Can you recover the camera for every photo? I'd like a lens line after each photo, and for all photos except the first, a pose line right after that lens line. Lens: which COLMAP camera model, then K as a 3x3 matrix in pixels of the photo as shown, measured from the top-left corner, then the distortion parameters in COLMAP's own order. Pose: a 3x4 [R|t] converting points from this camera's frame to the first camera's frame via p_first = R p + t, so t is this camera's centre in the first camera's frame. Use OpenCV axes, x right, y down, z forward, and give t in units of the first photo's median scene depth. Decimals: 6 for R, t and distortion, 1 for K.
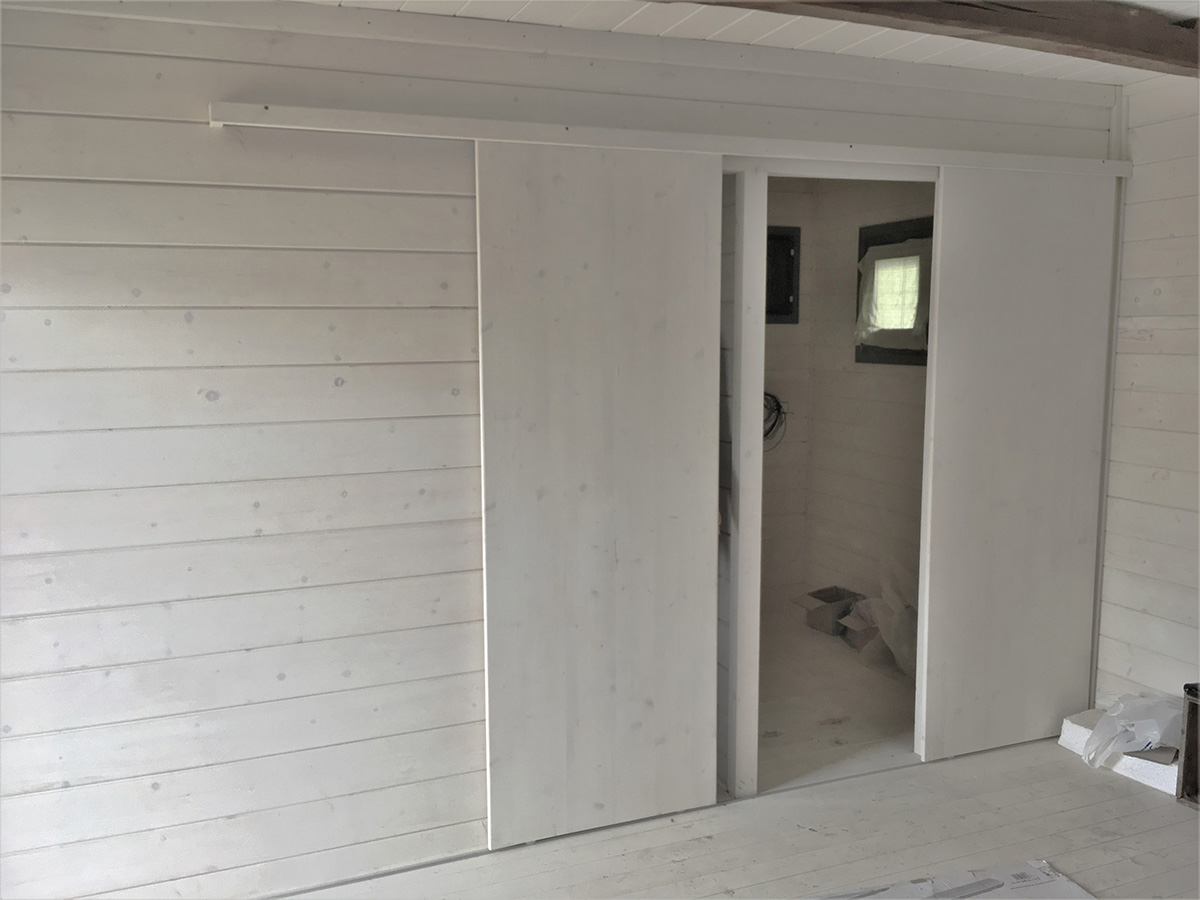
lens RADIAL K [[1022.4, 0, 600.0], [0, 1022.4, 450.0], [0, 0, 1]] dist [0.067639, -0.100210]
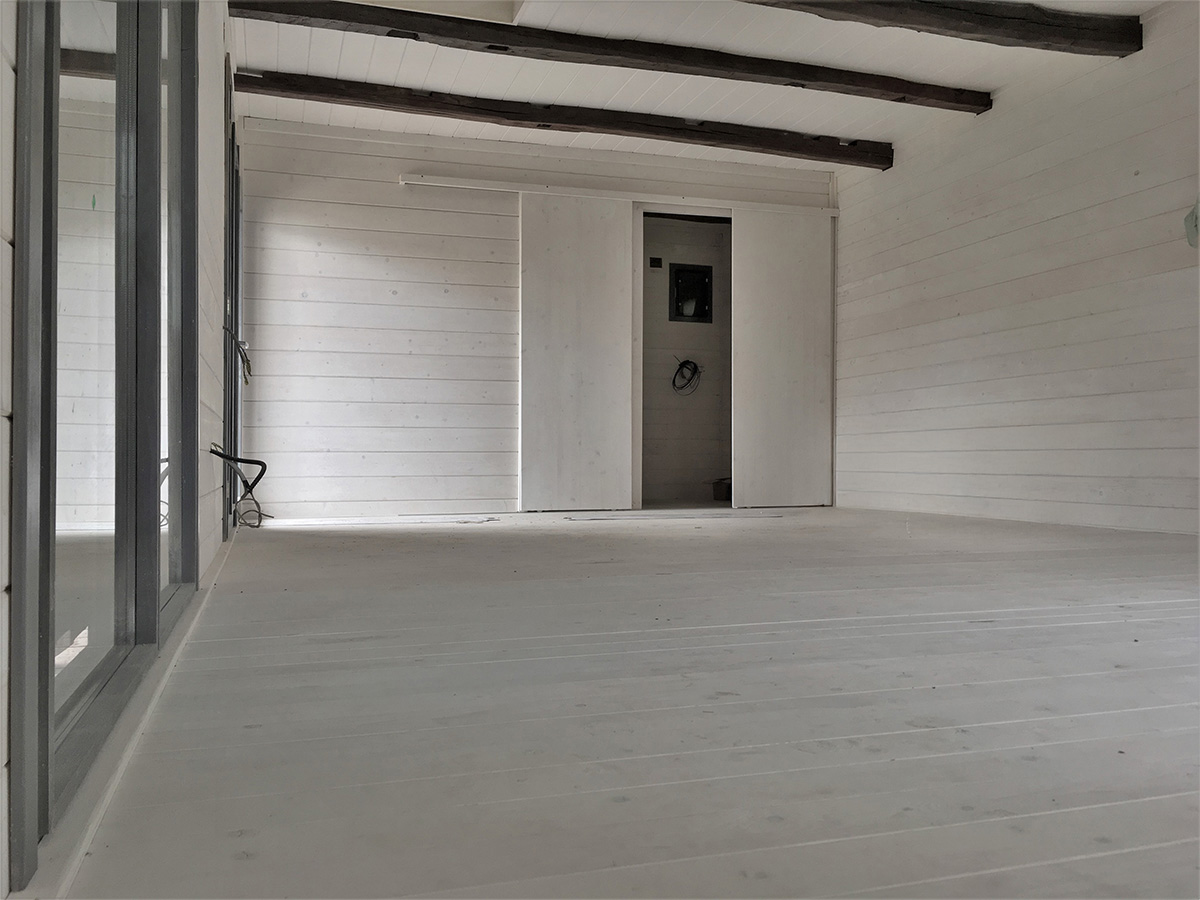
lens RADIAL K [[1022.4, 0, 600.0], [0, 1022.4, 450.0], [0, 0, 1]] dist [0.067639, -0.100210]
pose [[0.997134, 0.006487, -0.075374, 0.232854], [-0.016345, 0.991258, -0.130919, 0.505694], [0.073865, 0.131776, 0.988524, -1.051745]]
